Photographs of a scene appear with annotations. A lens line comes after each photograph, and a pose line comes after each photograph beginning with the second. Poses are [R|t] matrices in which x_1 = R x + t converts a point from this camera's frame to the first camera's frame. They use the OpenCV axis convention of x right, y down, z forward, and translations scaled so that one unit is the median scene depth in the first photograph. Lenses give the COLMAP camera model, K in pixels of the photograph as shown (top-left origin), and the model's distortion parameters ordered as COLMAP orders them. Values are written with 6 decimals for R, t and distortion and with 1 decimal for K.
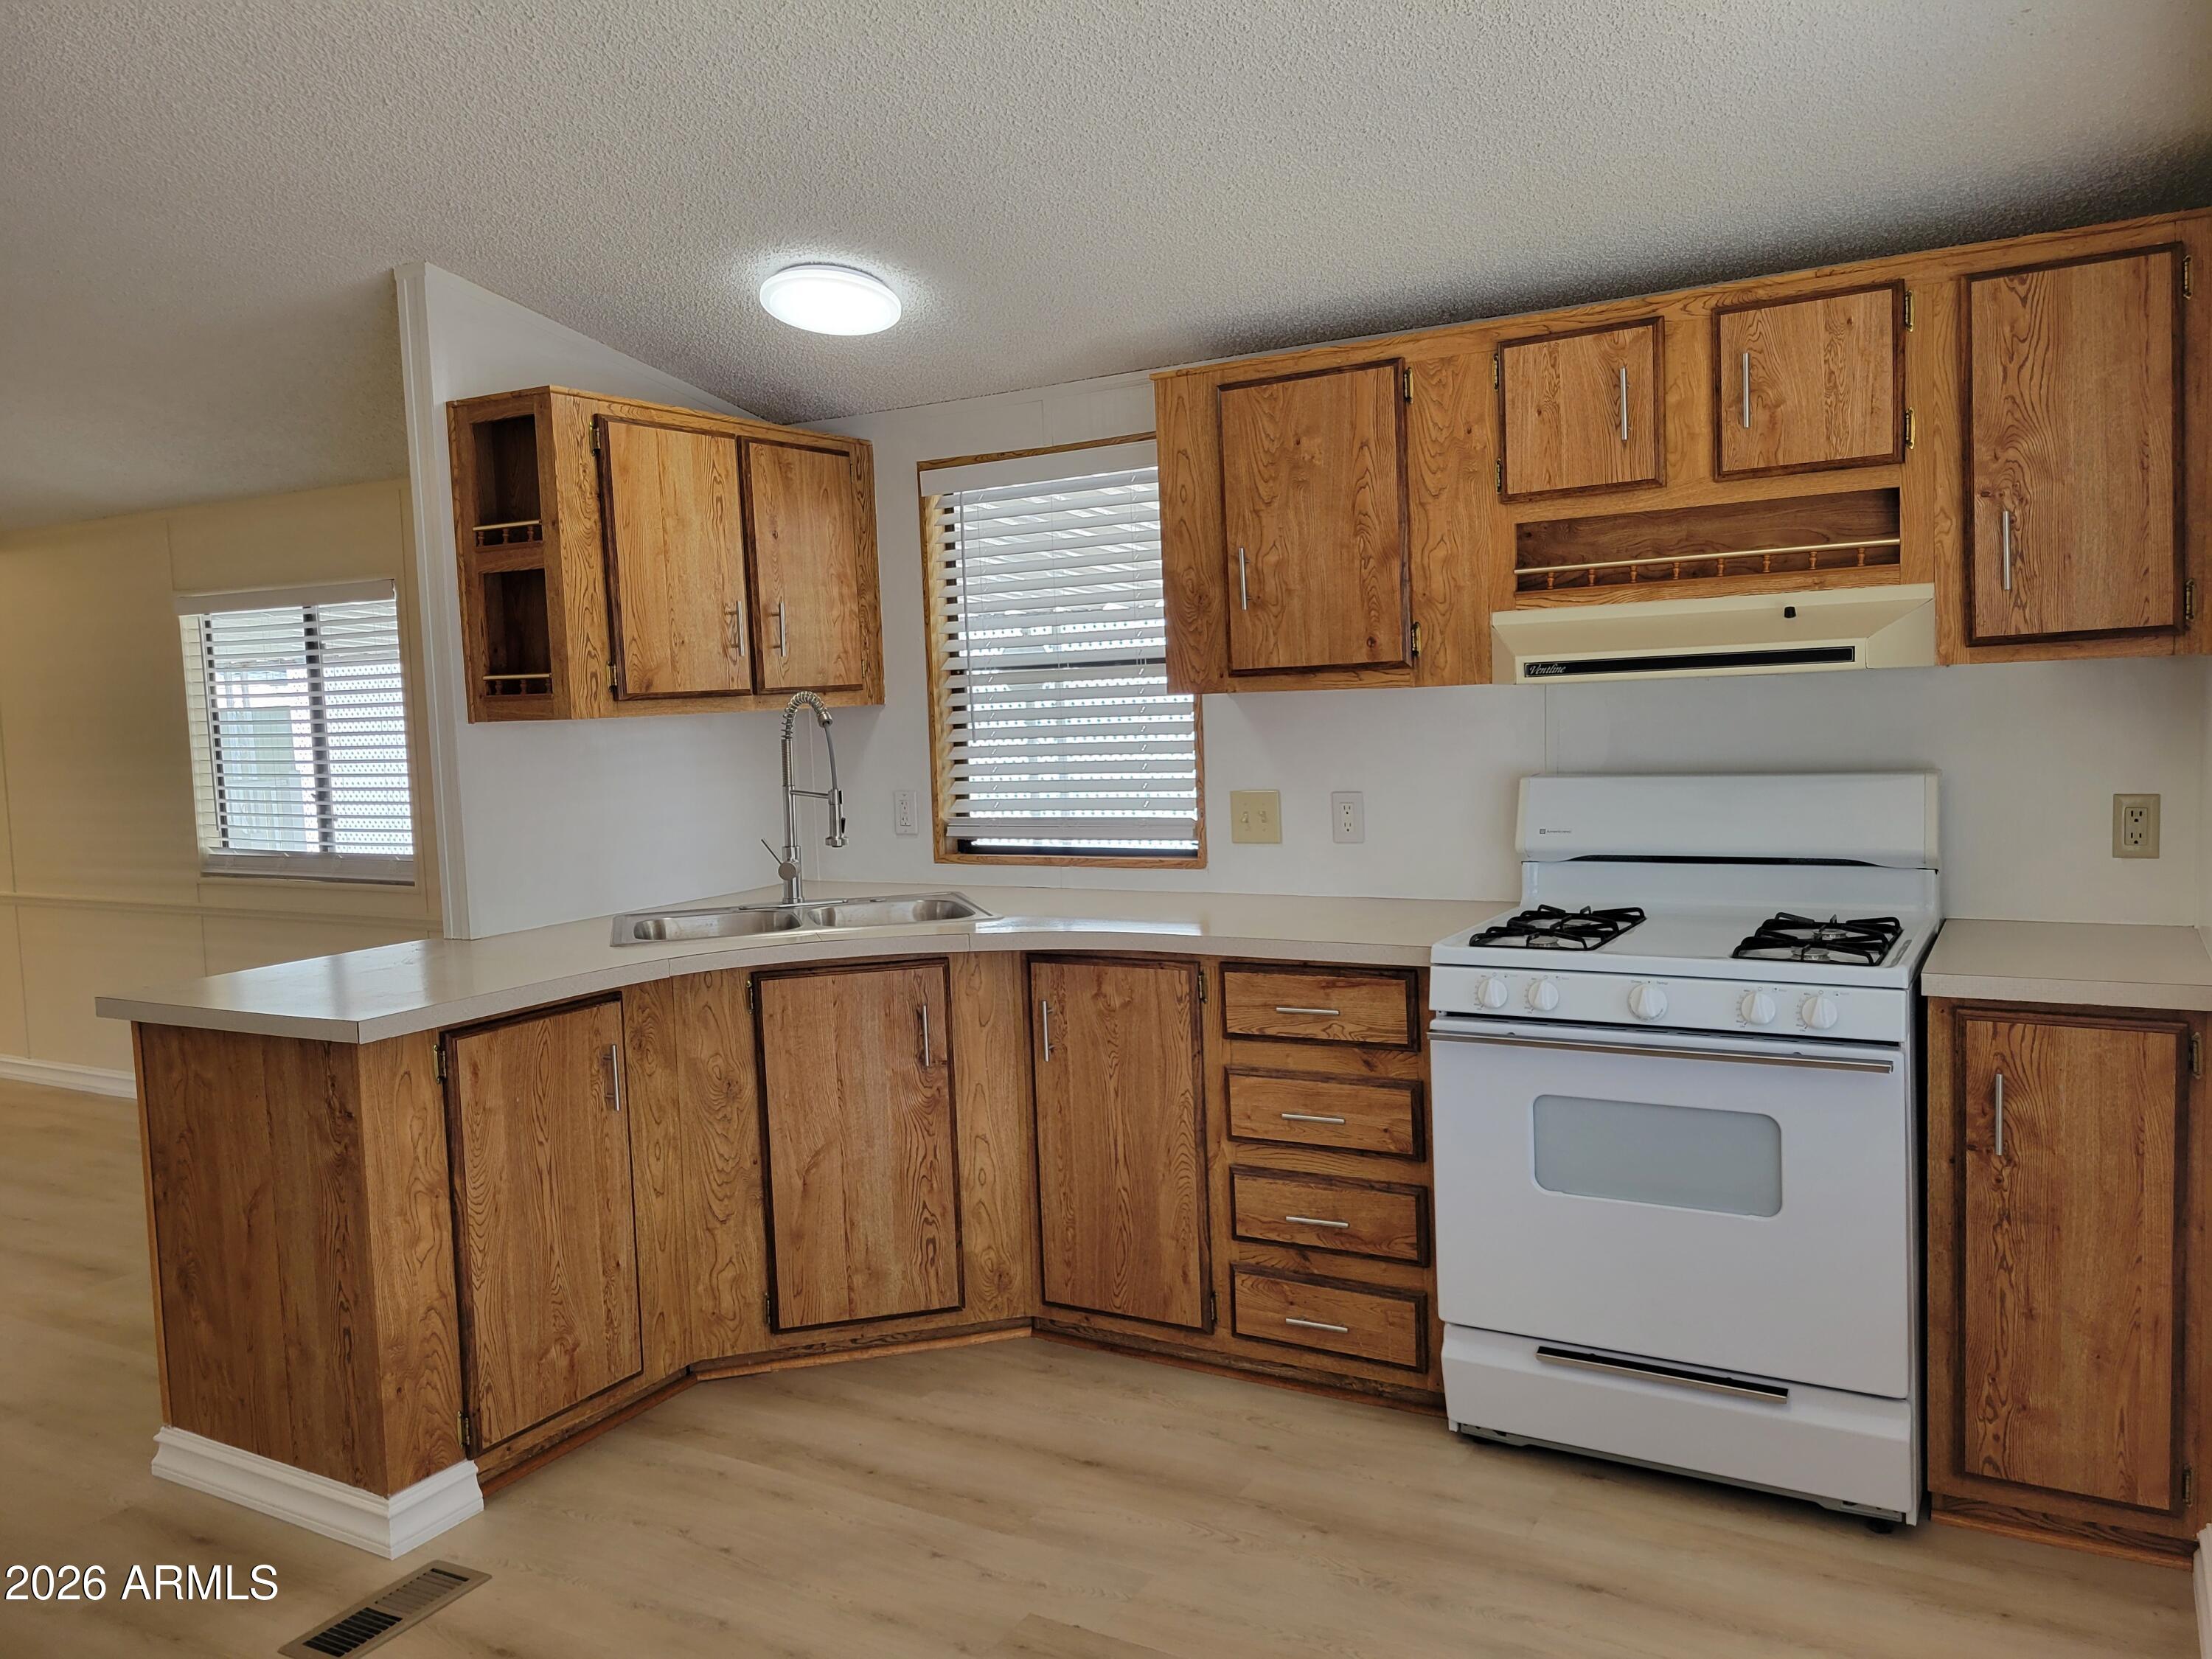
lens RADIAL K [[1674.2, 0, 1093.7], [0, 1674.2, 822.9], [0, 0, 1]] dist [0.058412, -0.041879]
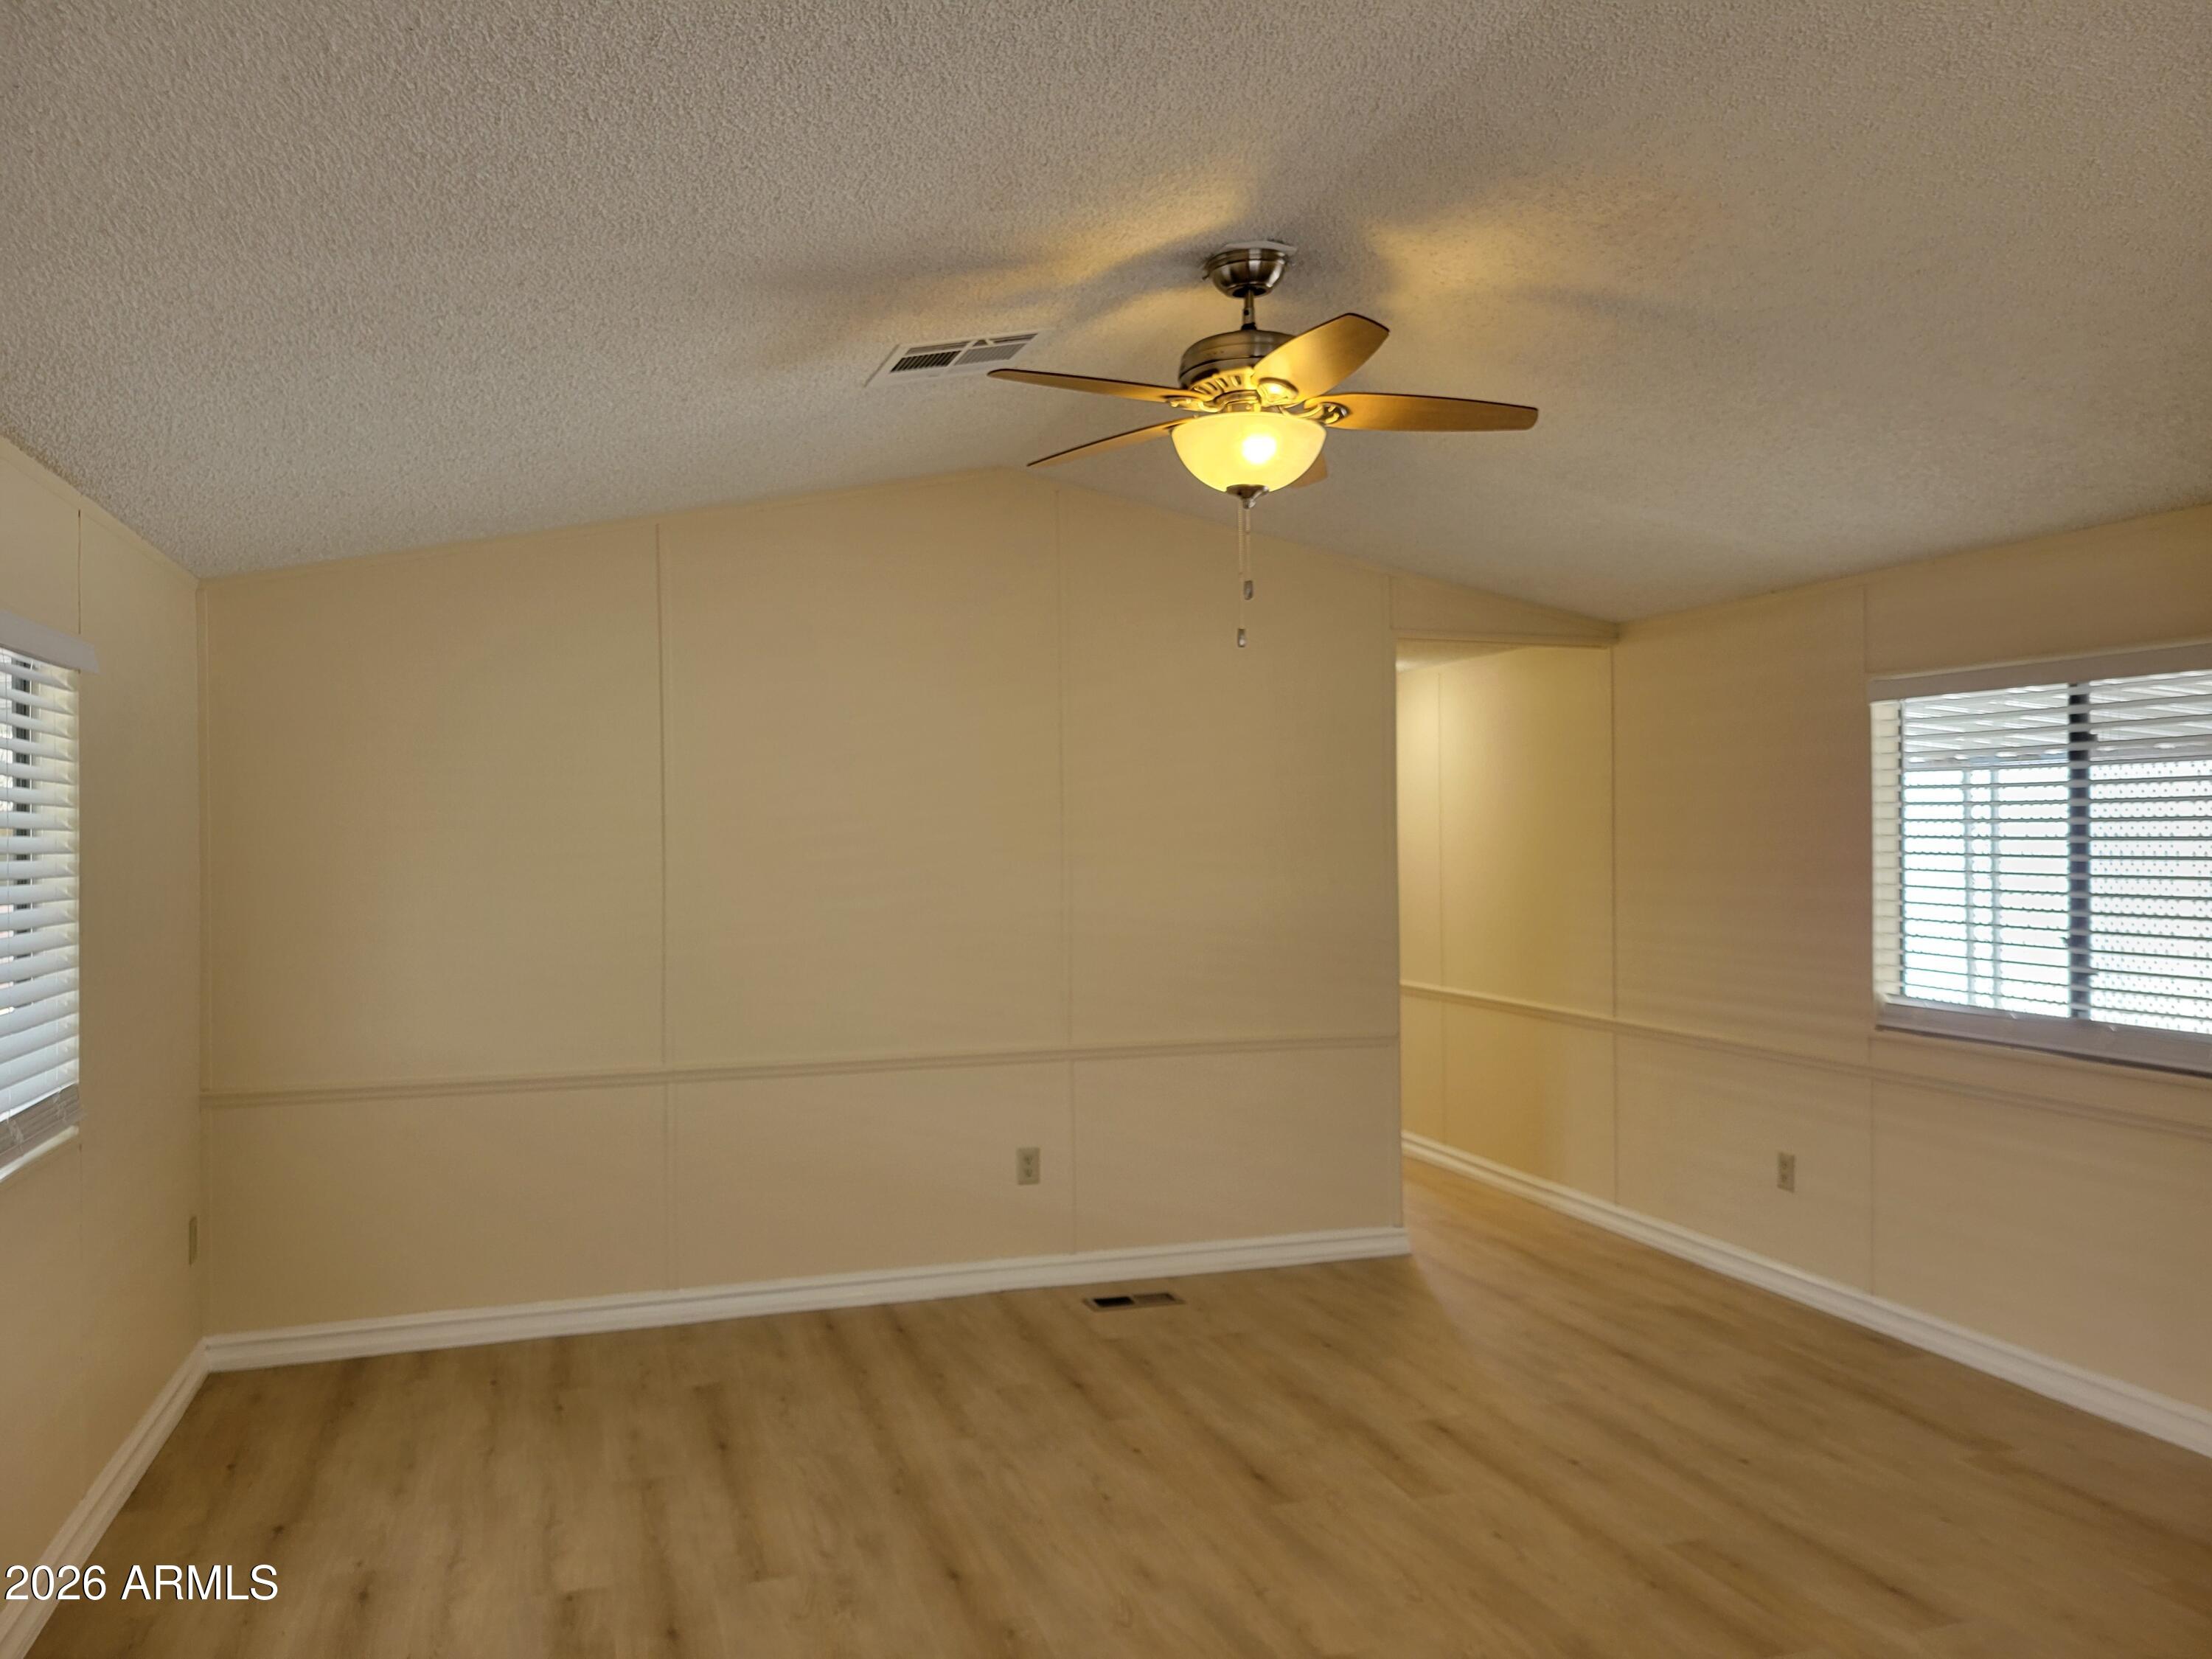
lens RADIAL K [[1687.3, 0, 1101.2], [0, 1687.3, 837.9], [0, 0, 1]] dist [0.062126, -0.016667]
pose [[0.753946, 0.033075, -0.656103, -0.194803], [-0.075063, 0.996528, -0.036021, -0.001227], [0.652634, 0.076407, 0.753811, 0.107594]]
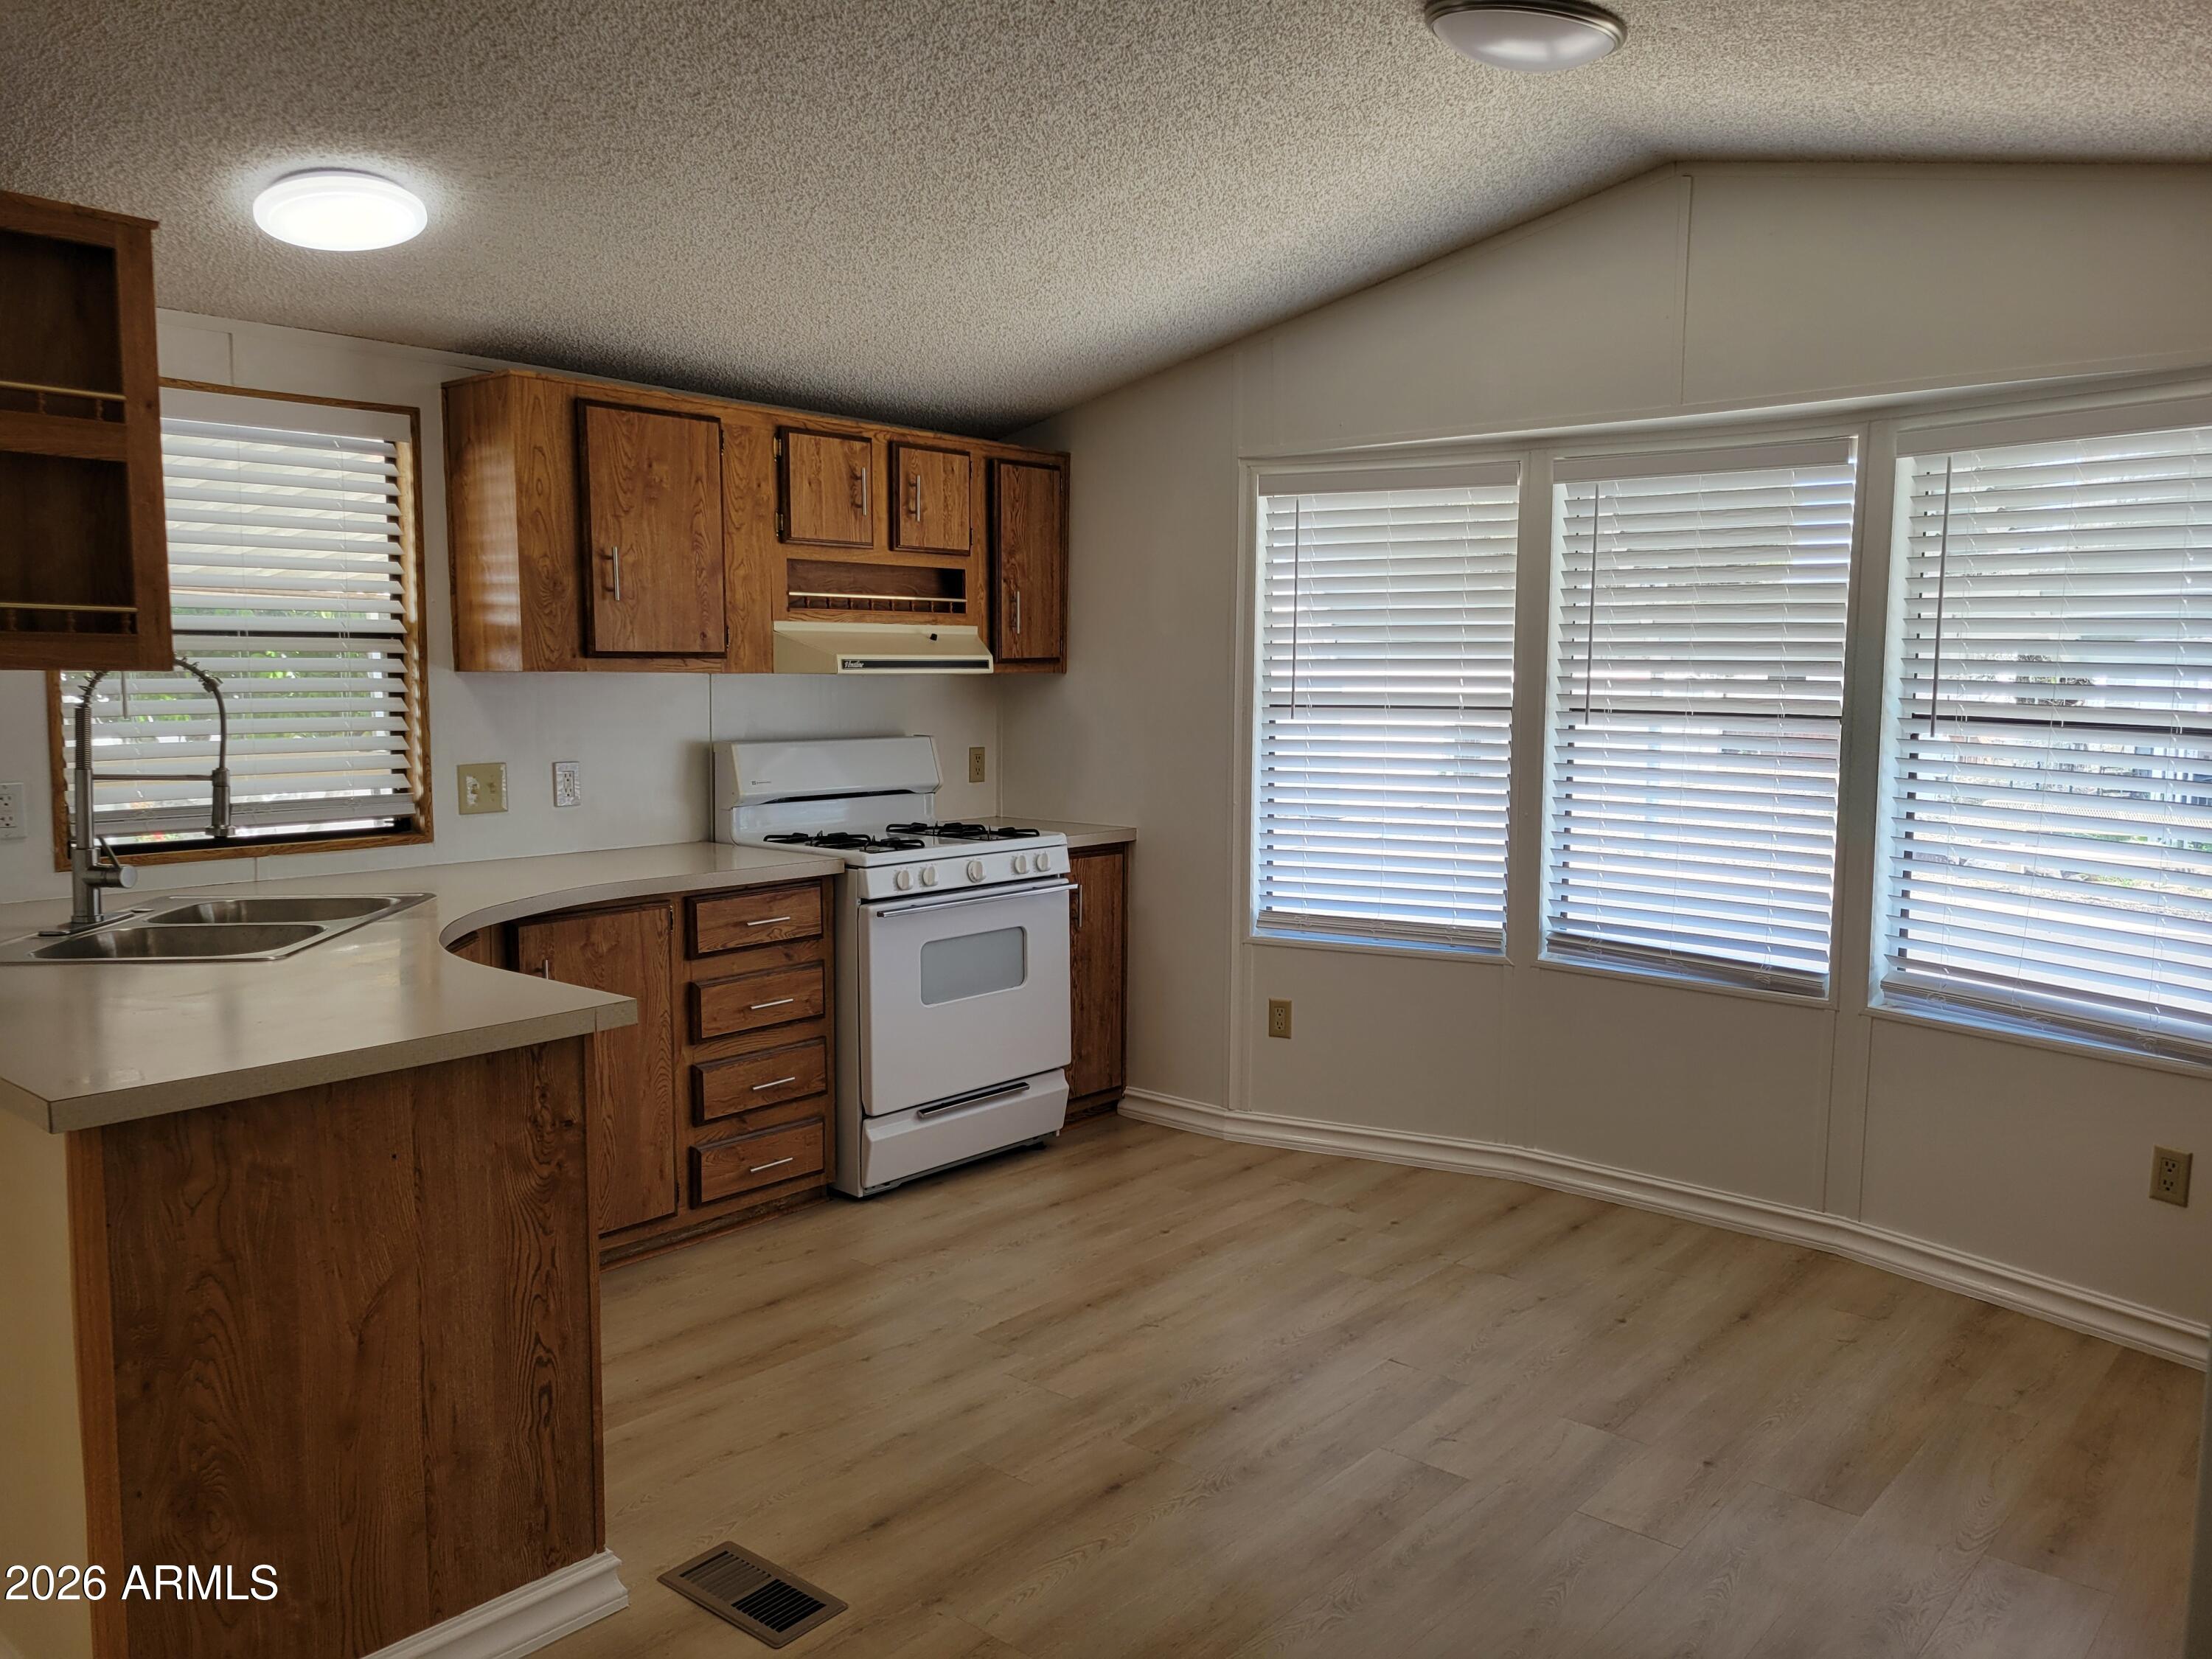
lens RADIAL K [[1687.3, 0, 1101.2], [0, 1687.3, 837.9], [0, 0, 1]] dist [0.062126, -0.016667]
pose [[0.174842, -0.056967, 0.982947, -1.153652], [0.067506, 0.996669, 0.045754, 0.006451], [-0.982280, 0.058356, 0.178105, 0.535937]]
